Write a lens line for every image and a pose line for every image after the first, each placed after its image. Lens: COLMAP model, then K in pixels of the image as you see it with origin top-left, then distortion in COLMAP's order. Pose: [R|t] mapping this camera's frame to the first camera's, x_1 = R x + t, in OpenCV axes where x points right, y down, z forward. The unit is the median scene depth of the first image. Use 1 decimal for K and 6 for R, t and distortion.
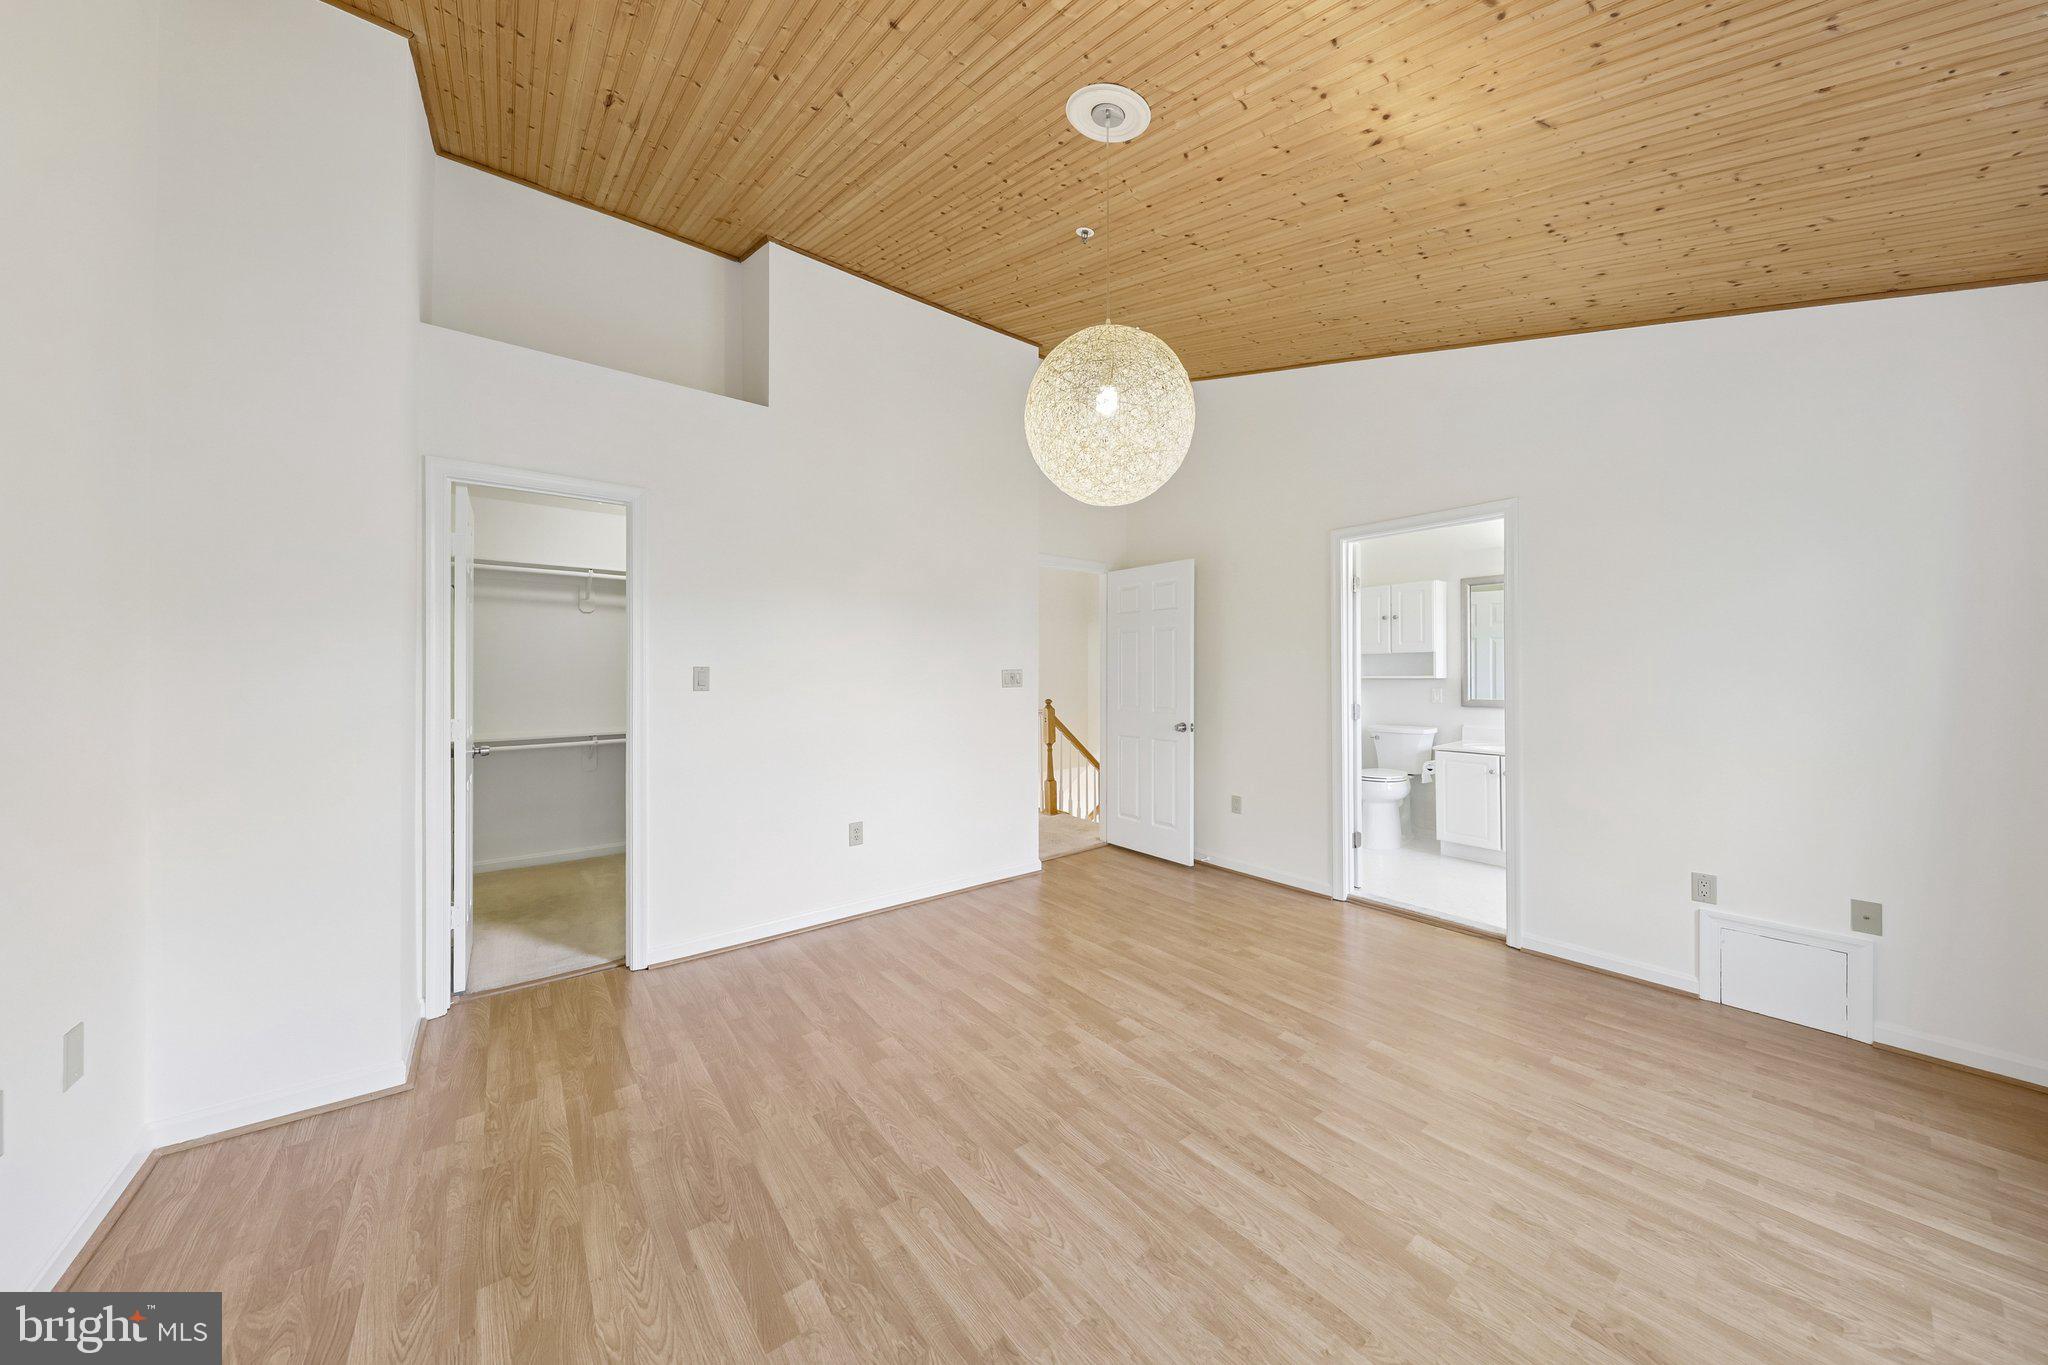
lens RADIAL K [[664.3, 0, 1030.1], [0, 664.3, 674.7], [0, 0, 1]] dist [-0.001031, -0.000022]
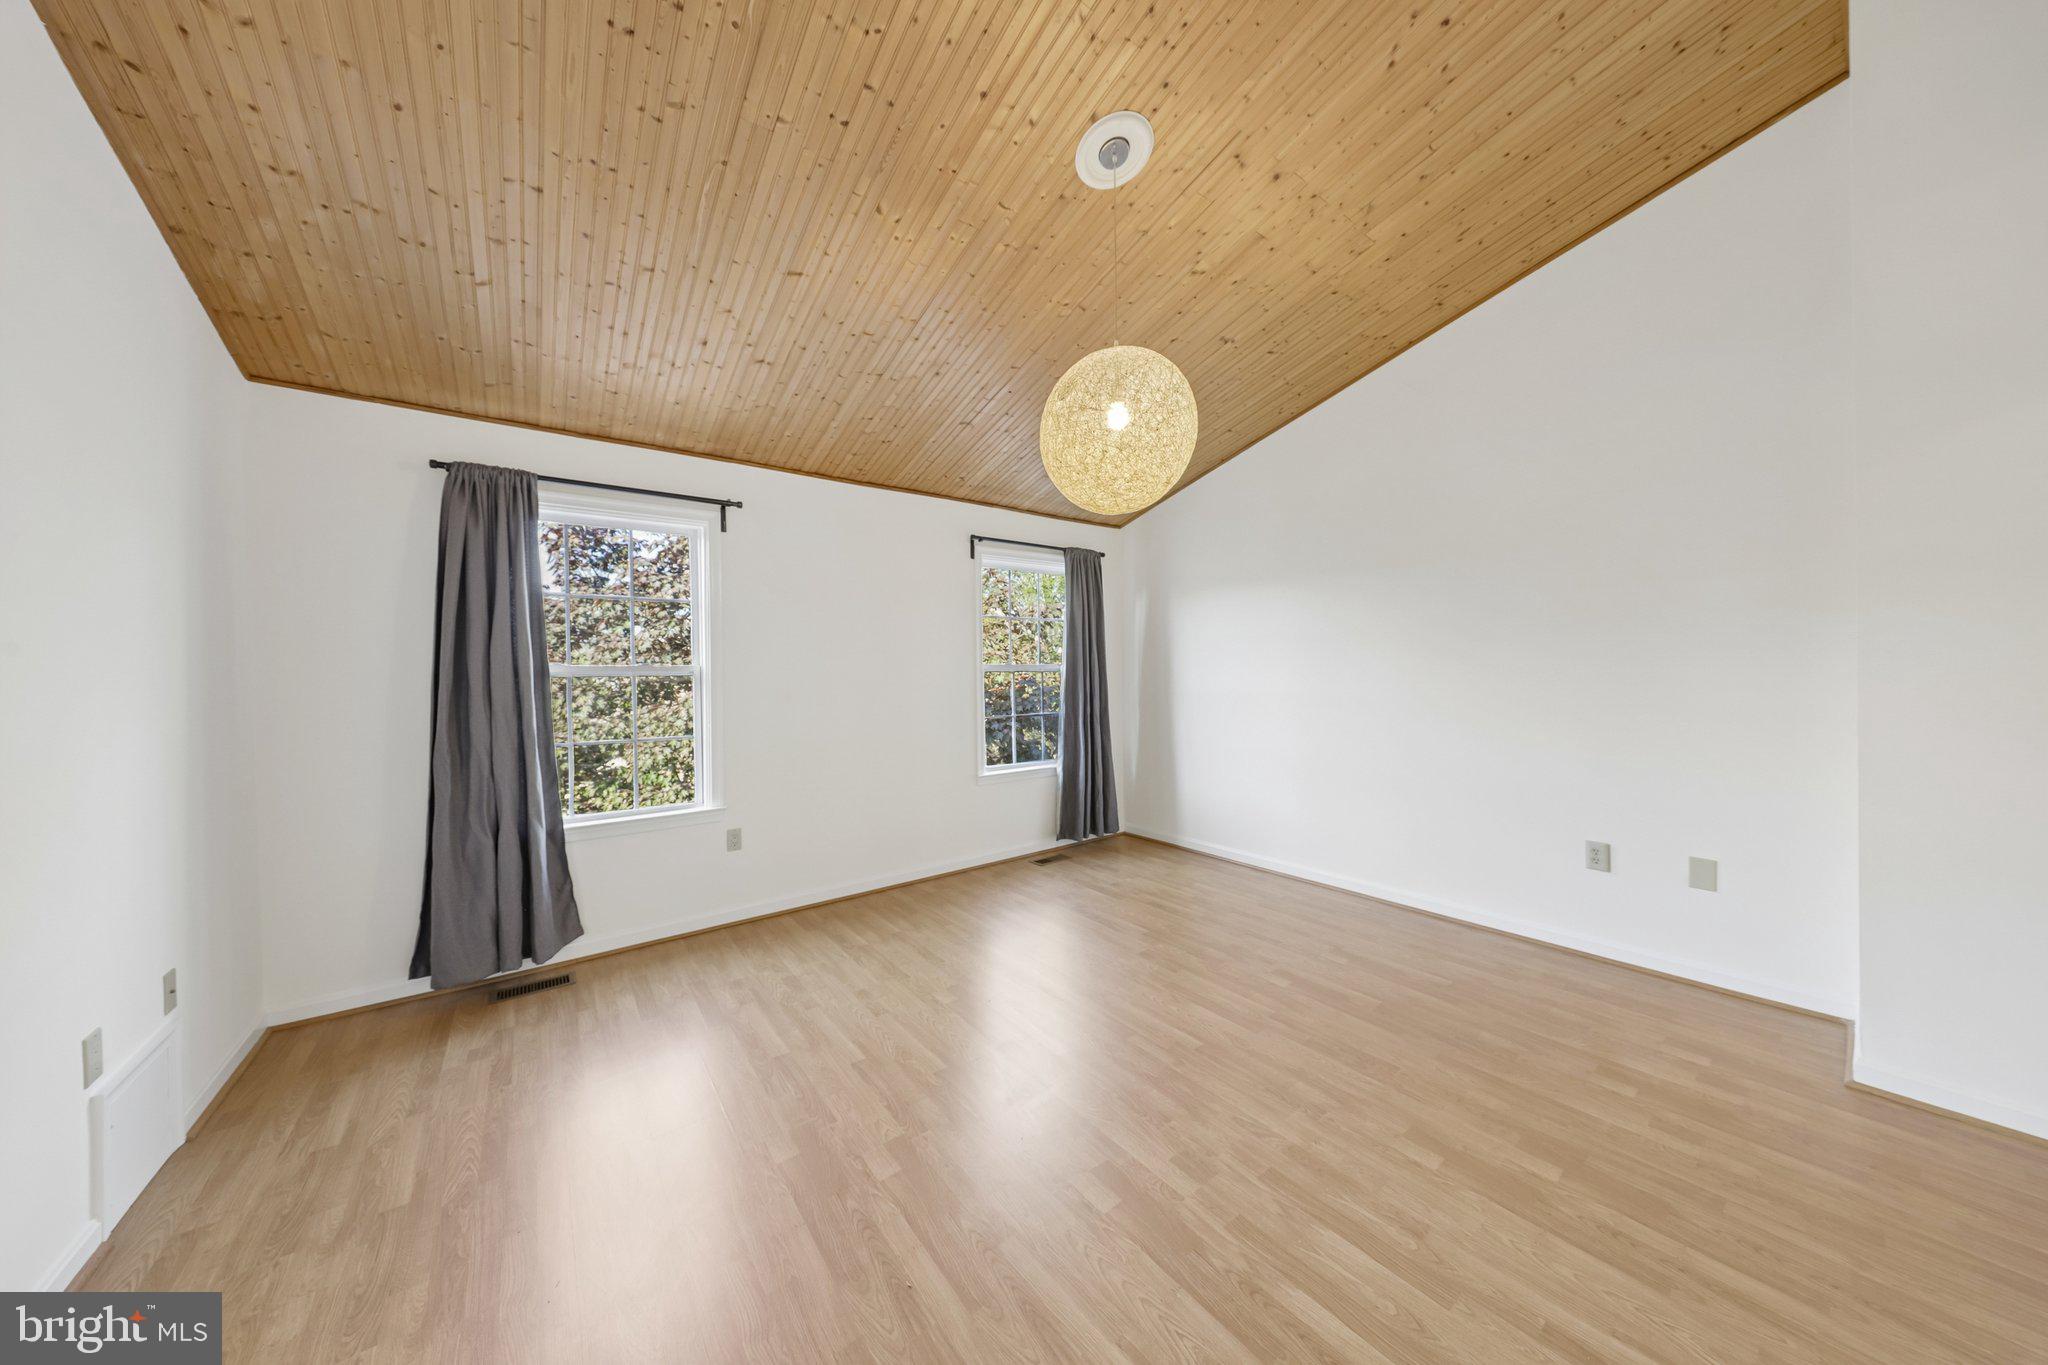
lens RADIAL K [[664.3, 0, 1027.2], [0, 664.3, 674.2], [0, 0, 1]] dist [-0.001031, -0.000022]
pose [[-0.999705, 0.014752, 0.019274, 0.255051], [0.014815, 0.999885, 0.003114, 0.001666], [-0.019226, 0.003399, -0.999809, 2.080693]]
